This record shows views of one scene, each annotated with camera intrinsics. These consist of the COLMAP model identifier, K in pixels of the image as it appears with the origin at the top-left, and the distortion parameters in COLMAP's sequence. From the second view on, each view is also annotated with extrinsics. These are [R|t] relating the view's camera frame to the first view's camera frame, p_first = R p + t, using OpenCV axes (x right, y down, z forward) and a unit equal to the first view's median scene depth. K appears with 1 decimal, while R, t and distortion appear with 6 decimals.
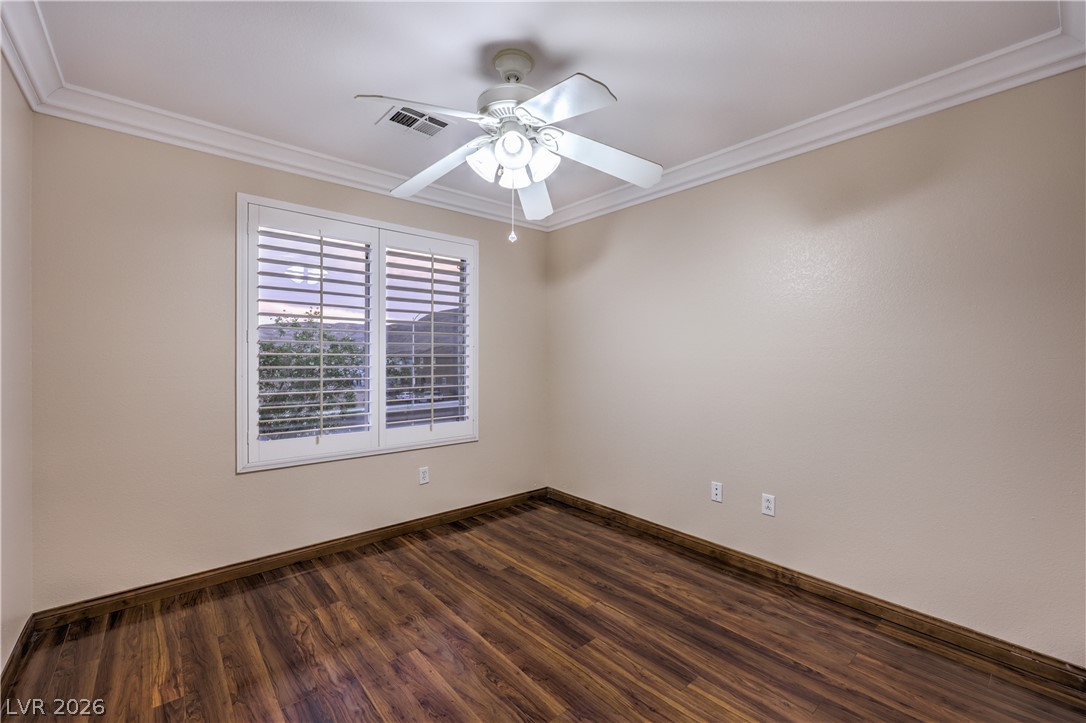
lens RADIAL K [[454.0, 0, 549.7], [0, 454.0, 356.2], [0, 0, 1]] dist [0.000558, -0.000181]
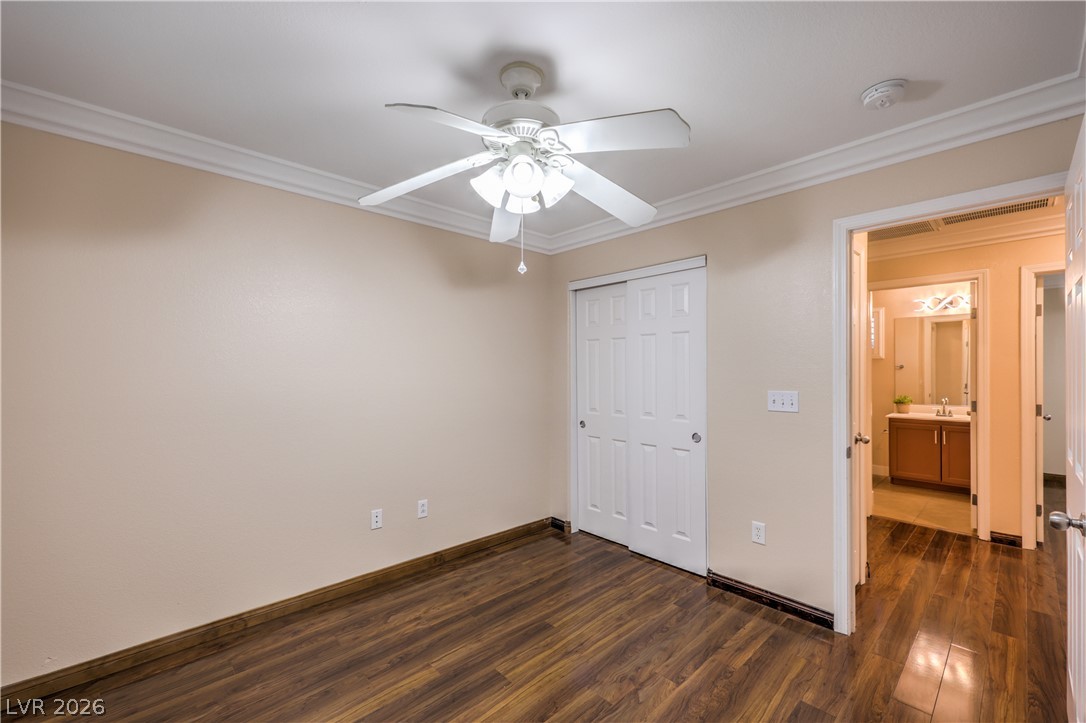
lens RADIAL K [[454.0, 0, 541.7], [0, 454.0, 367.9], [0, 0, 1]] dist [0.000558, -0.000181]
pose [[-0.043575, -0.000976, 0.999050, -0.809198], [-0.001152, 0.999999, 0.000927, -0.050855], [-0.999049, -0.001110, -0.043576, 0.823807]]
